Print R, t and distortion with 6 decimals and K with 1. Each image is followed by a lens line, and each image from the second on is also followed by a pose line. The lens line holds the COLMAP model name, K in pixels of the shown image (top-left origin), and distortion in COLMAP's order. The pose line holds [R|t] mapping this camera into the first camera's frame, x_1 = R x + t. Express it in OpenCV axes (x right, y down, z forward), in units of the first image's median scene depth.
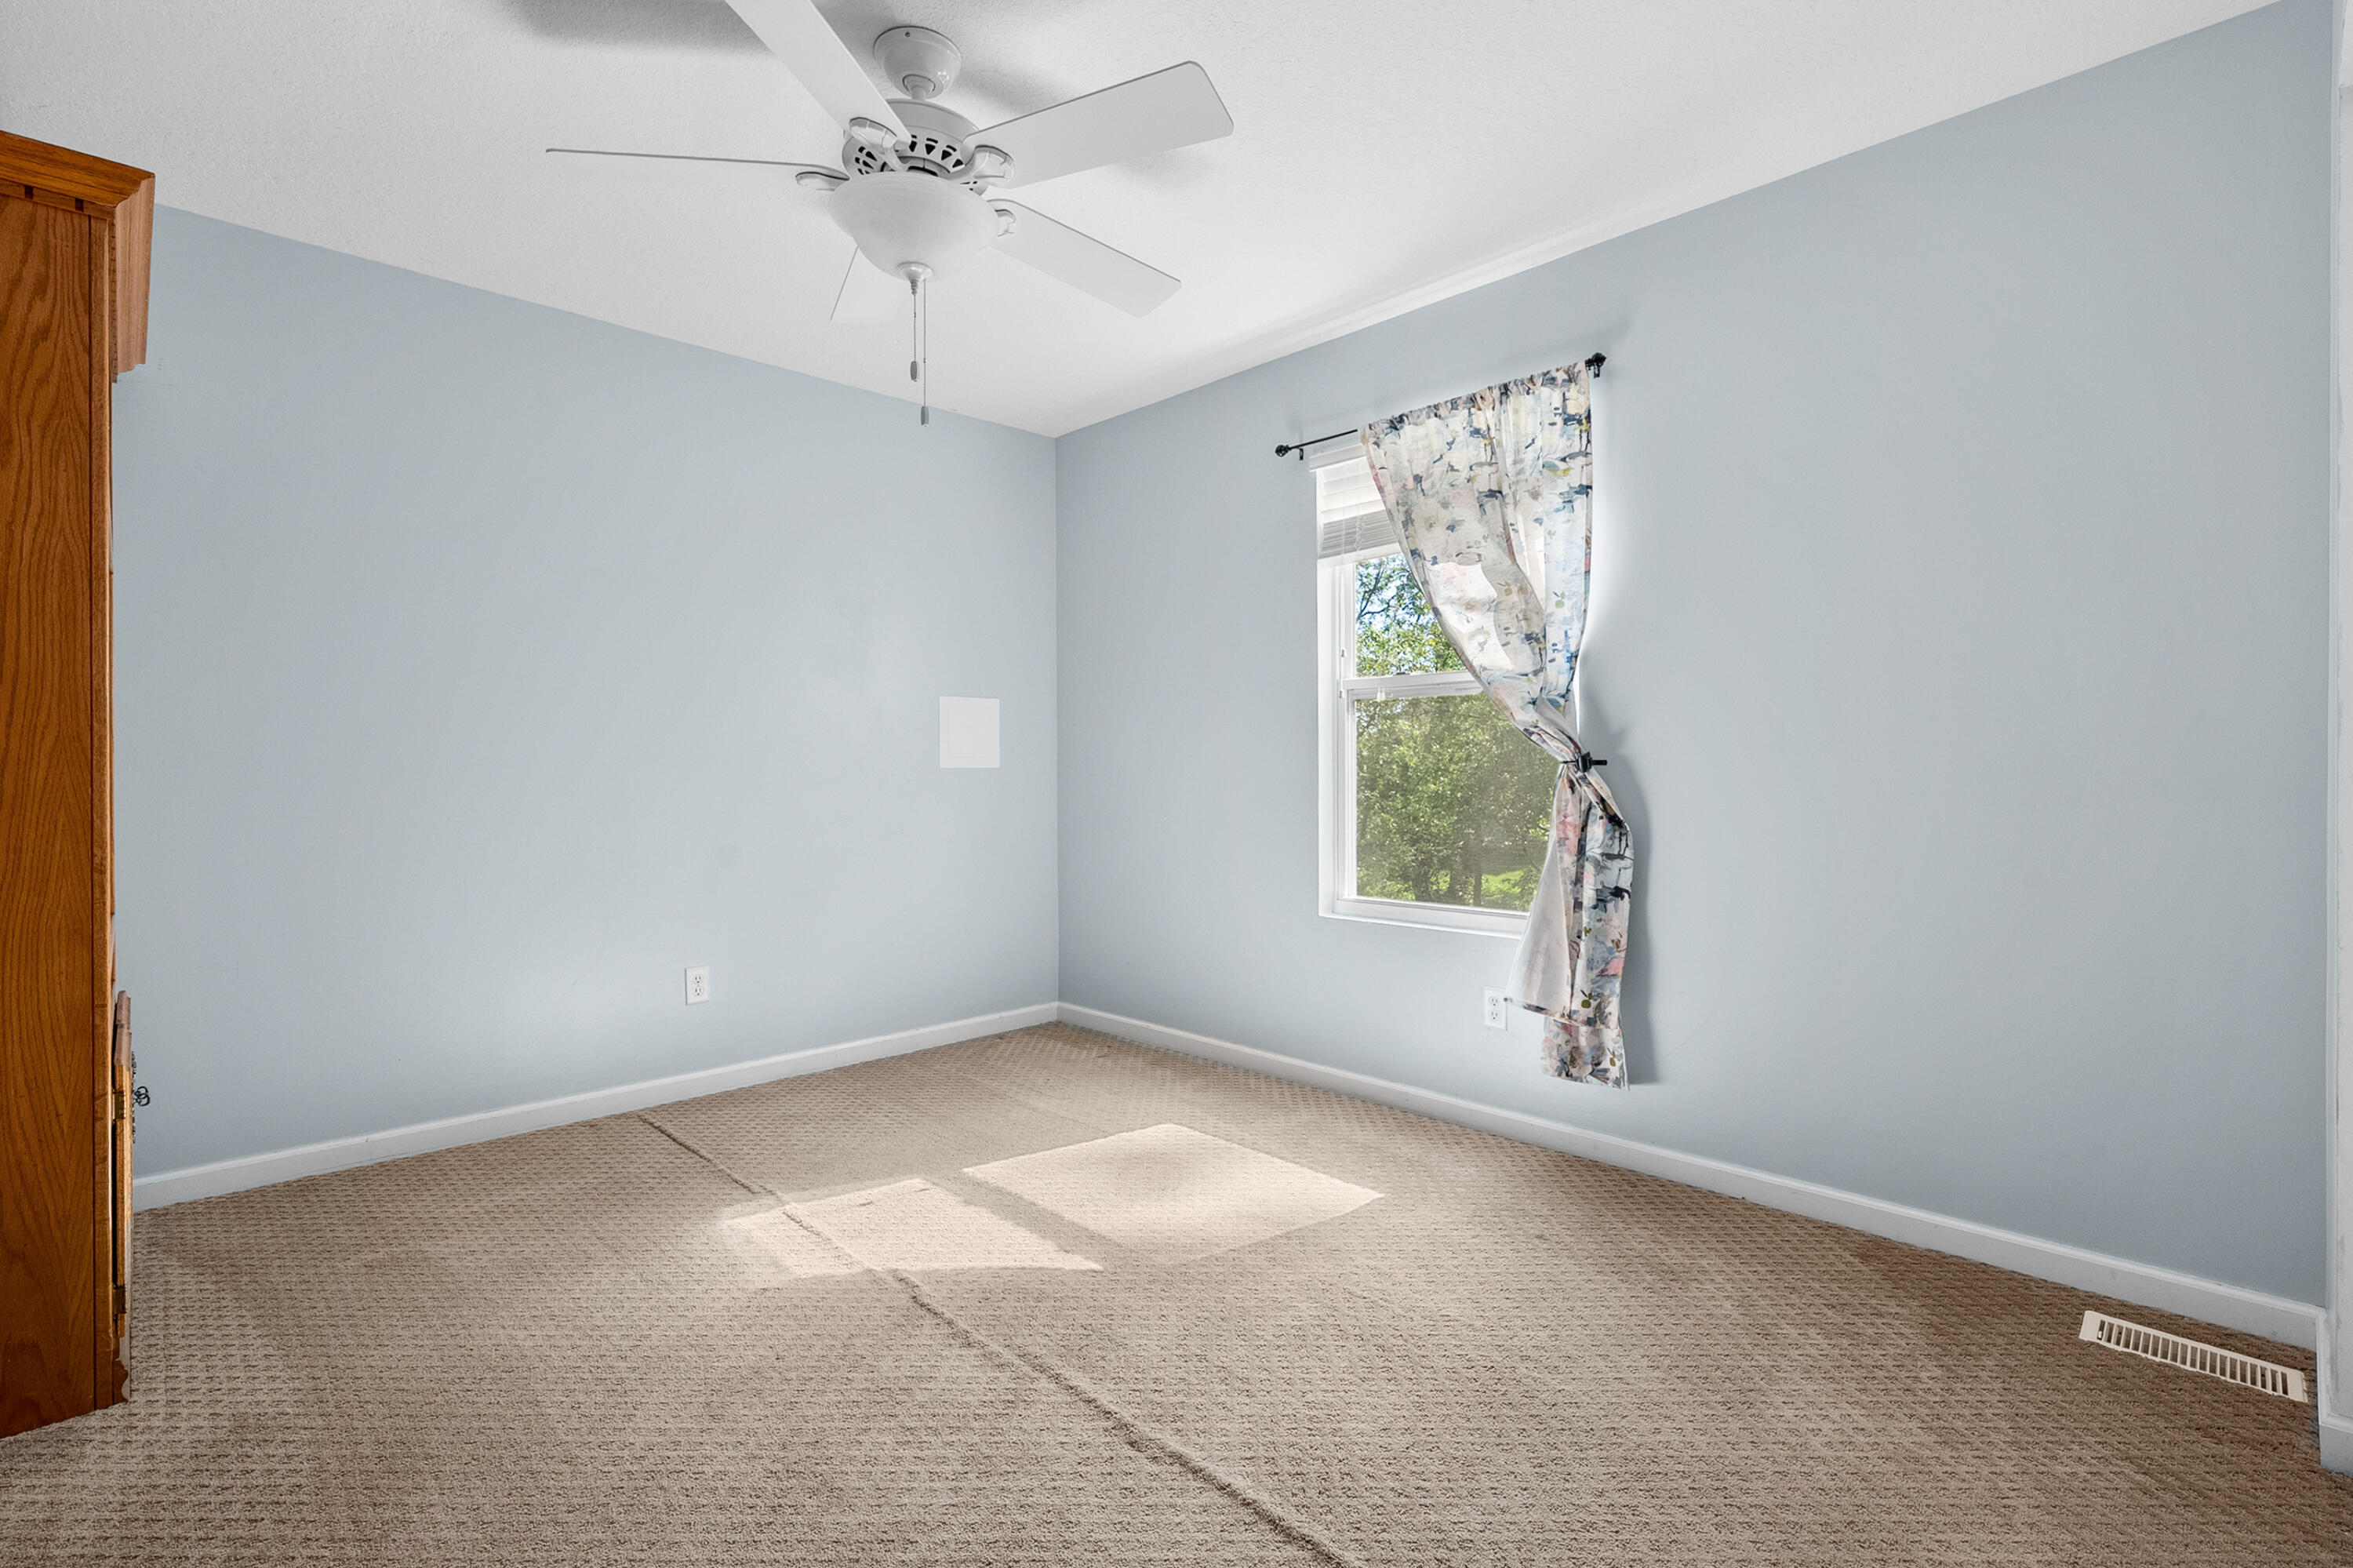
lens RADIAL K [[1065.3, 0, 1169.2], [0, 1065.3, 773.3], [0, 0, 1]] dist [0.001817, 0.000242]
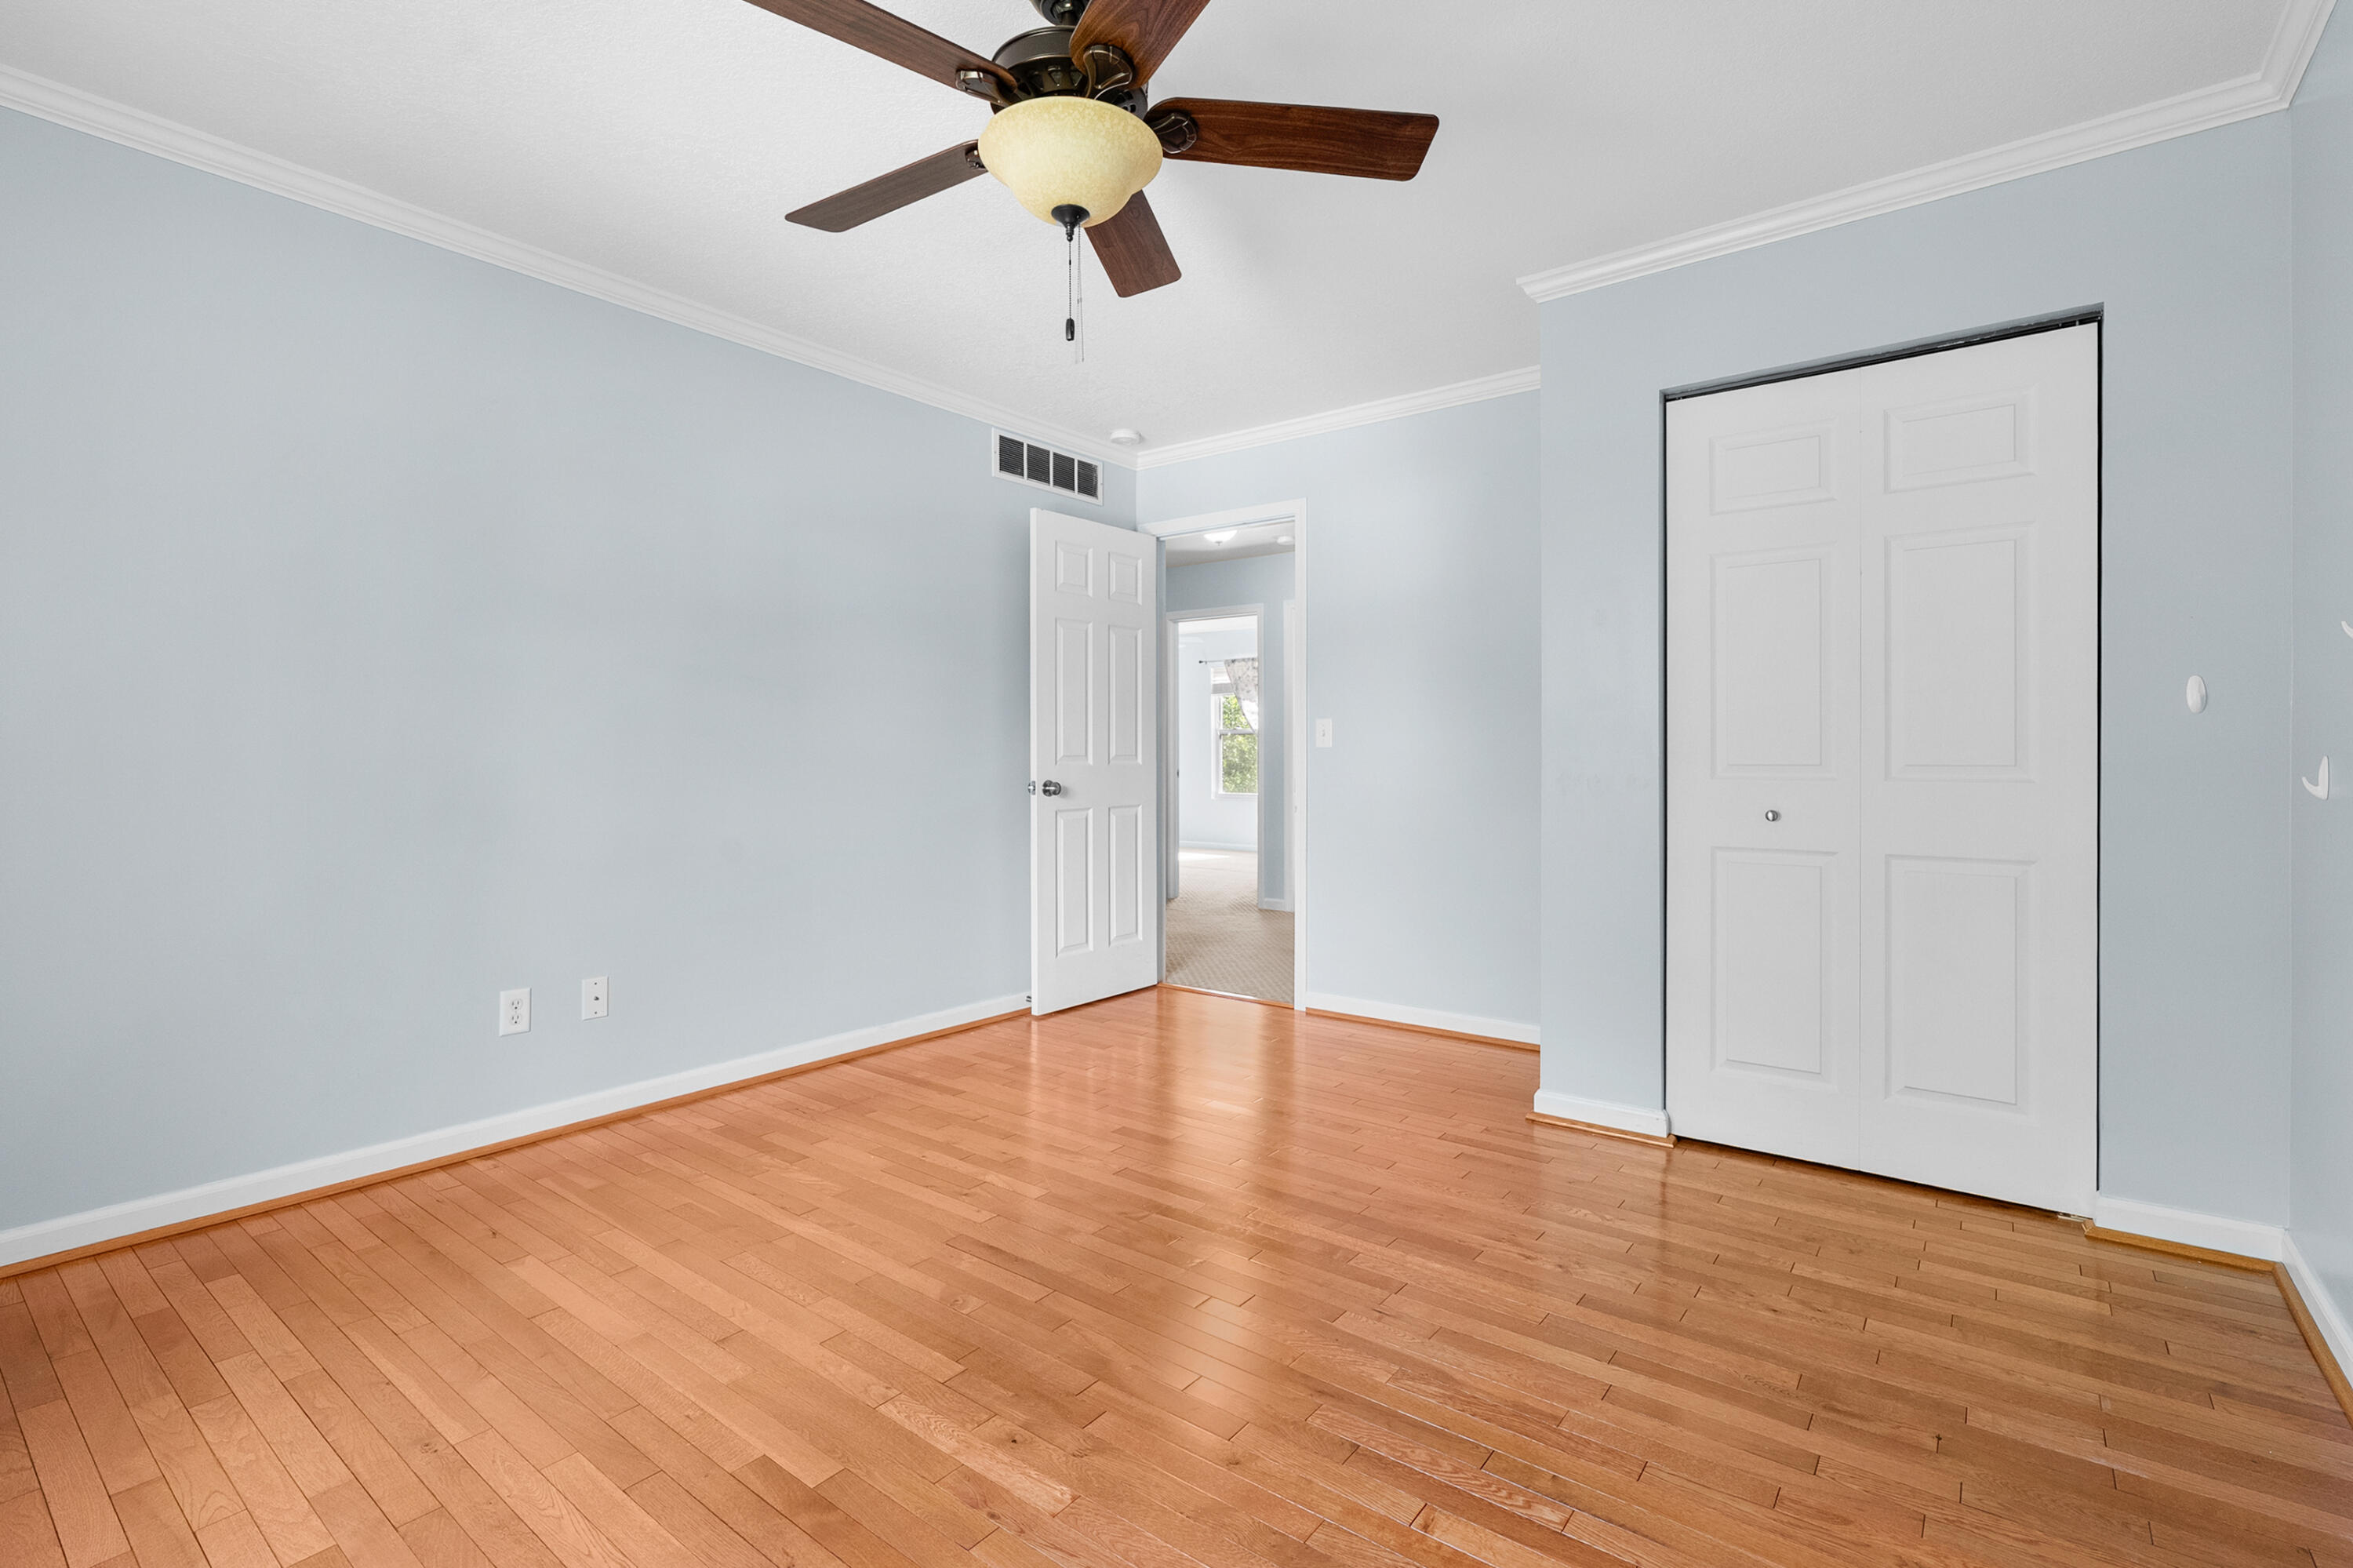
lens RADIAL K [[1065.3, 0, 1169.2], [0, 1065.3, 773.3], [0, 0, 1]] dist [0.001817, 0.000242]
pose [[0.989292, 0.006144, 0.145817, -0.462910], [-0.009034, 0.999775, 0.019169, -0.022862], [-0.145667, -0.020282, 0.989126, -2.233263]]
